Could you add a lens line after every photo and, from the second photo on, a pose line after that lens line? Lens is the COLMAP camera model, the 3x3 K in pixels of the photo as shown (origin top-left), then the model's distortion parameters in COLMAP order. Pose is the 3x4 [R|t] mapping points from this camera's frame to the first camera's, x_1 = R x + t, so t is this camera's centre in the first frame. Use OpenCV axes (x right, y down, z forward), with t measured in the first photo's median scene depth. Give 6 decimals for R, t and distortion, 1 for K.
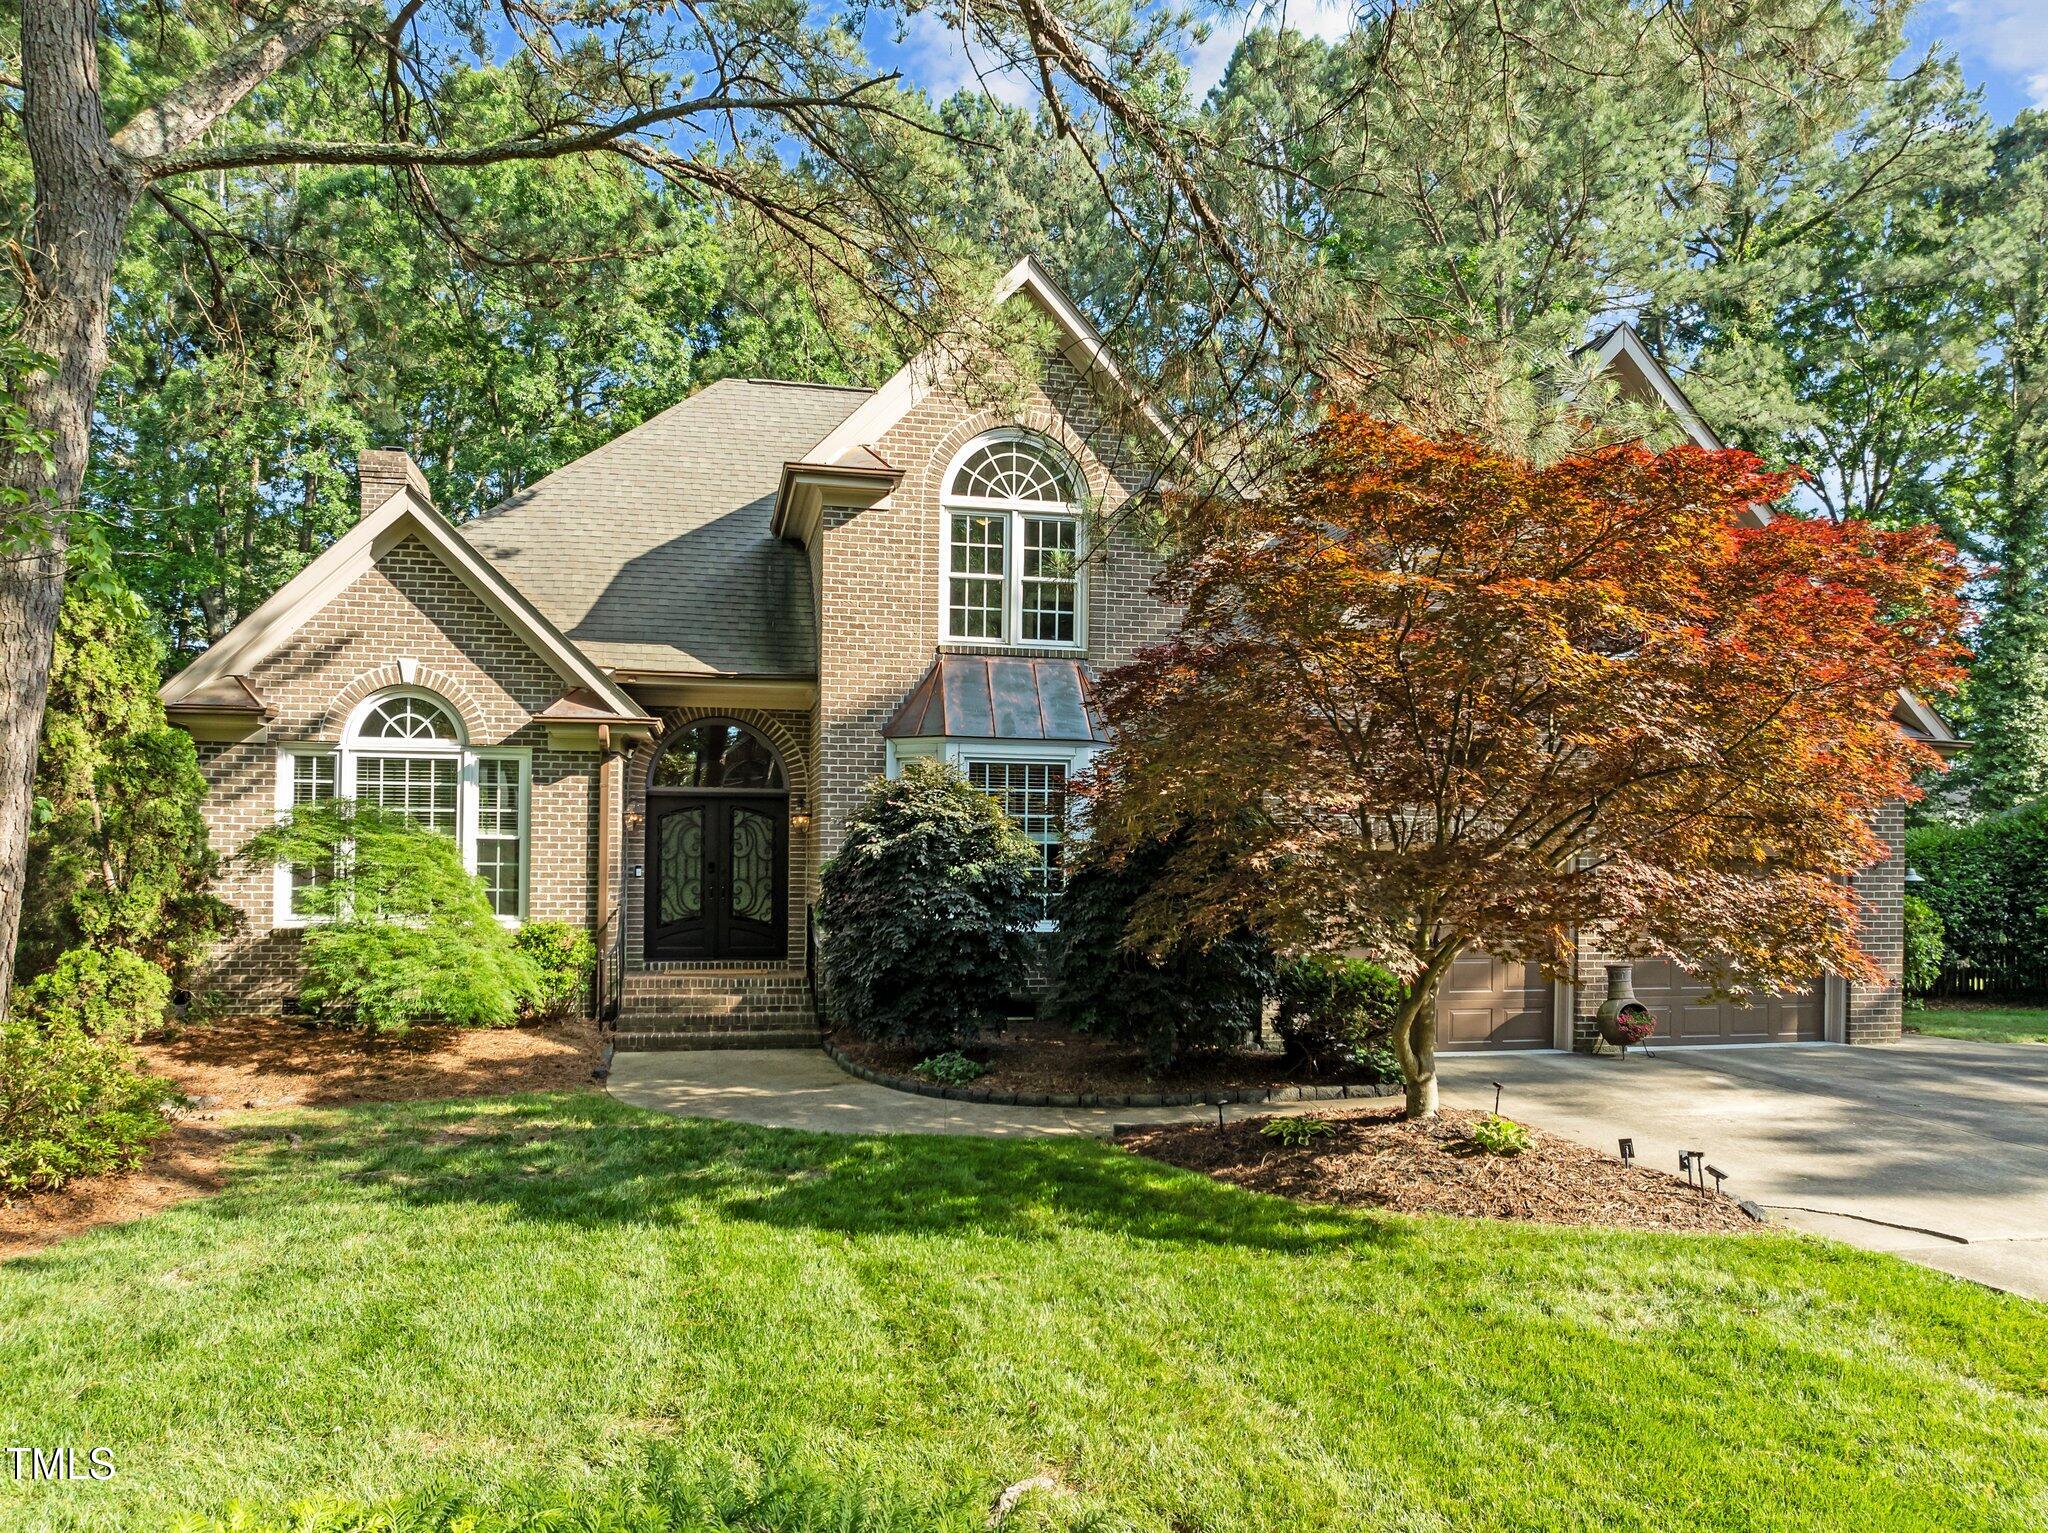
lens RADIAL K [[1443.3, 0, 1023.7], [0, 1443.3, 777.5], [0, 0, 1]] dist [-0.035513, 0.010759]
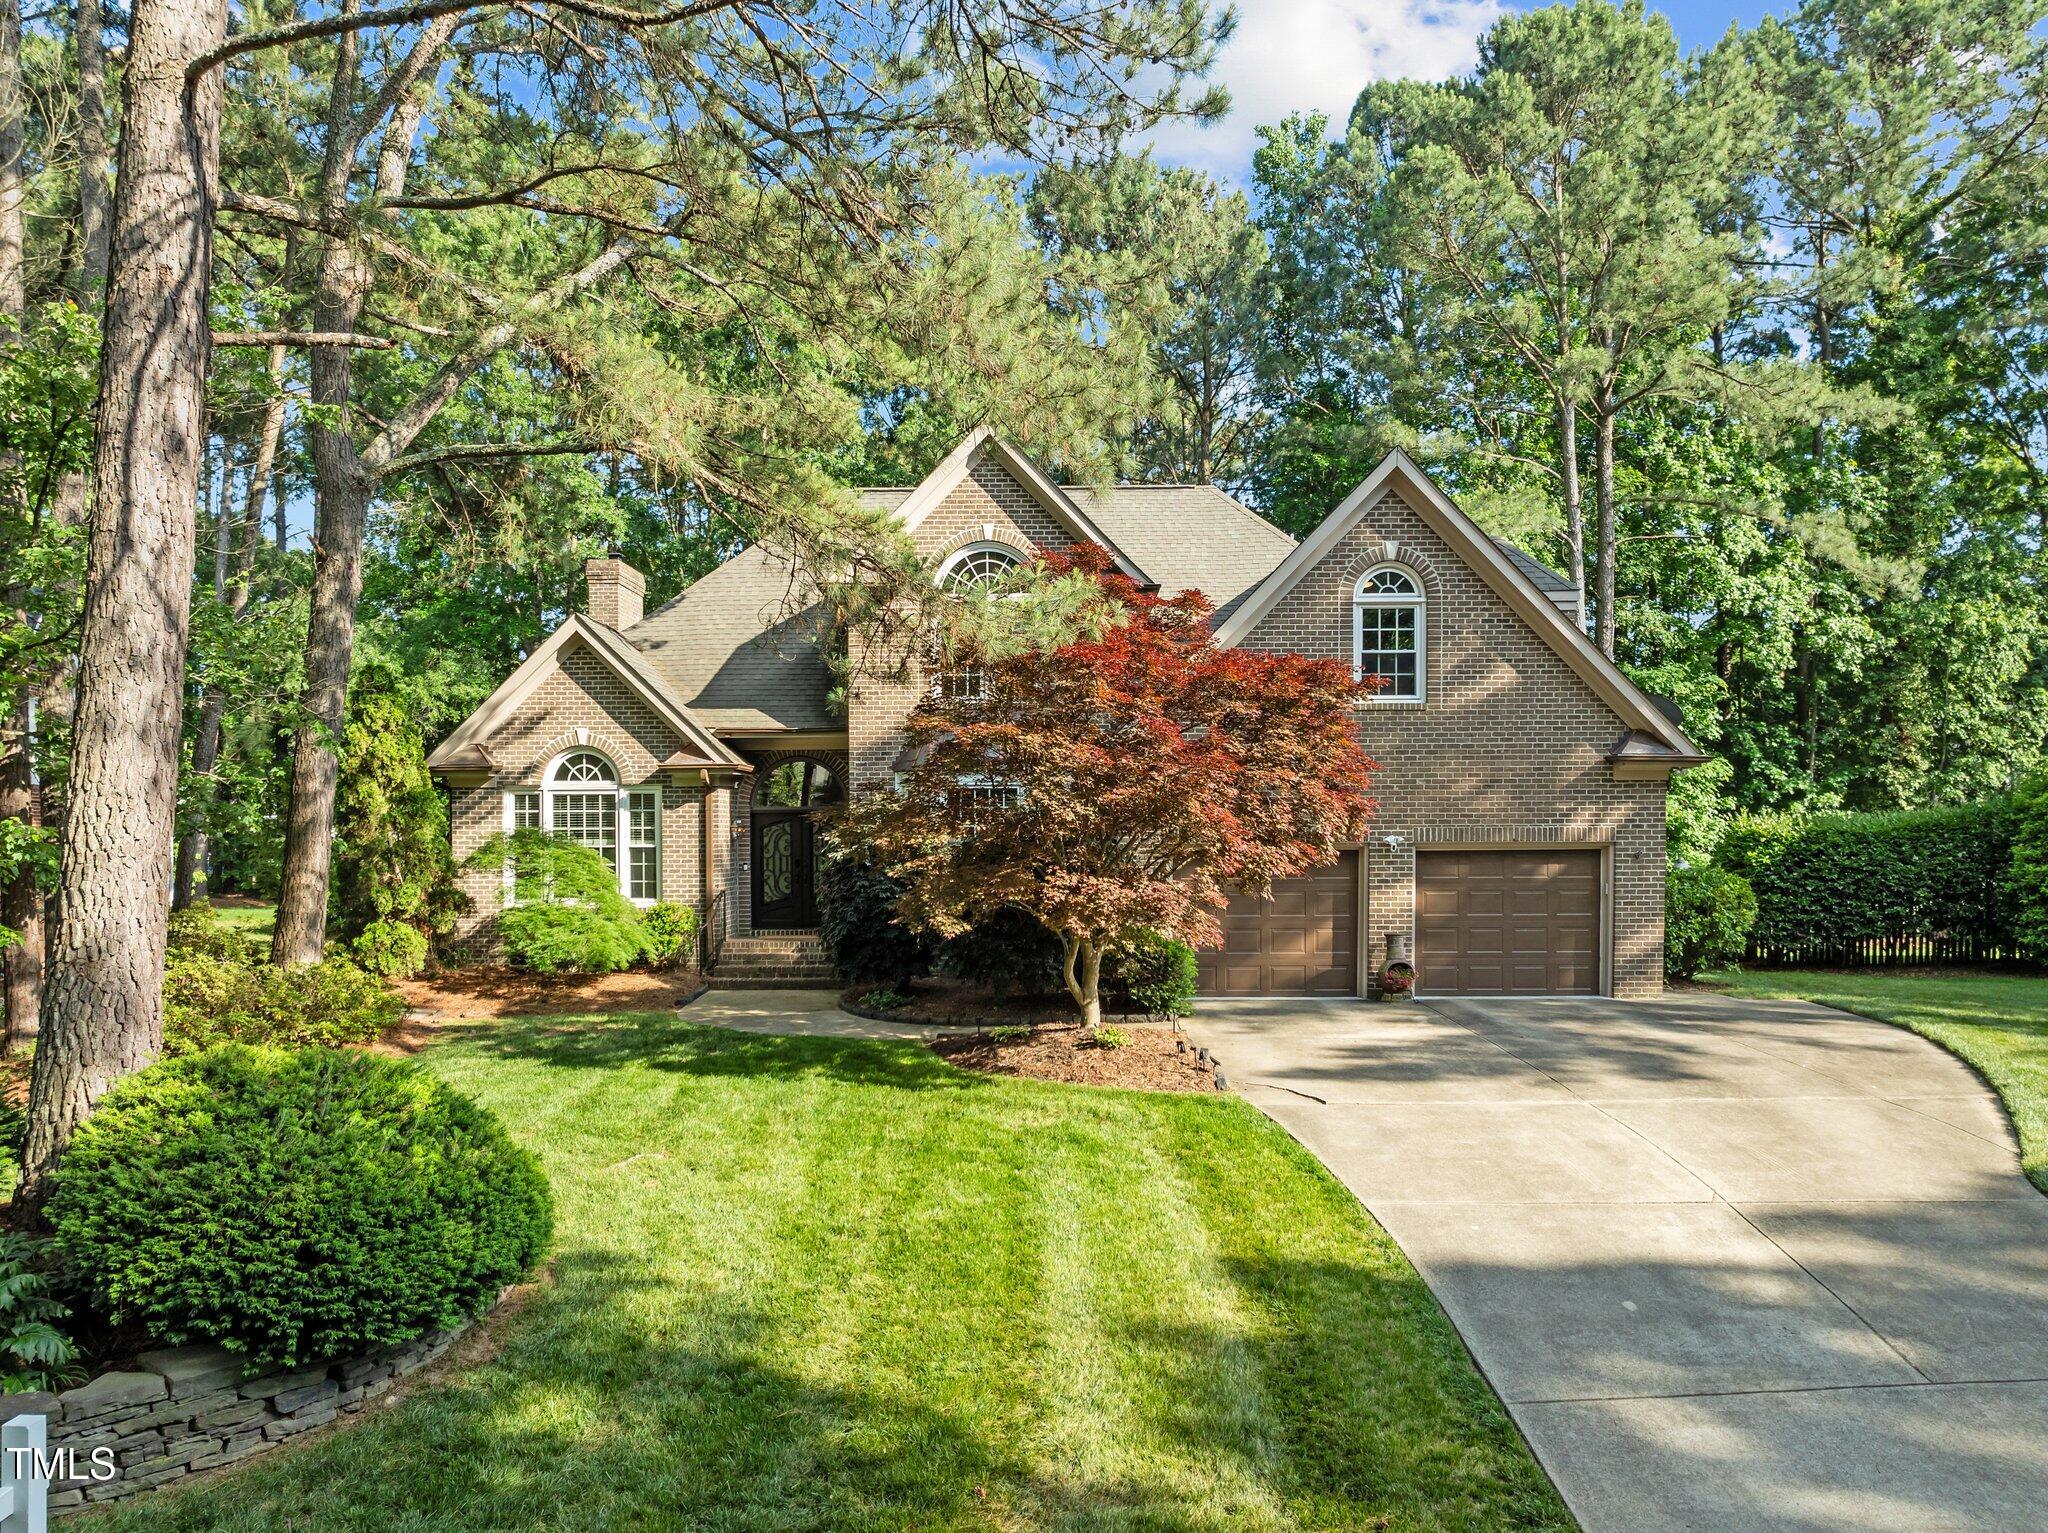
lens RADIAL K [[1462.5, 0, 1024.0], [0, 1462.5, 766.5], [0, 0, 1]] dist [-0.005105, -0.004654]
pose [[0.970339, -0.025517, -0.240396, 0.383742], [0.028879, 0.999528, 0.010473, -0.045199], [0.240016, -0.017105, 0.970618, -0.371394]]
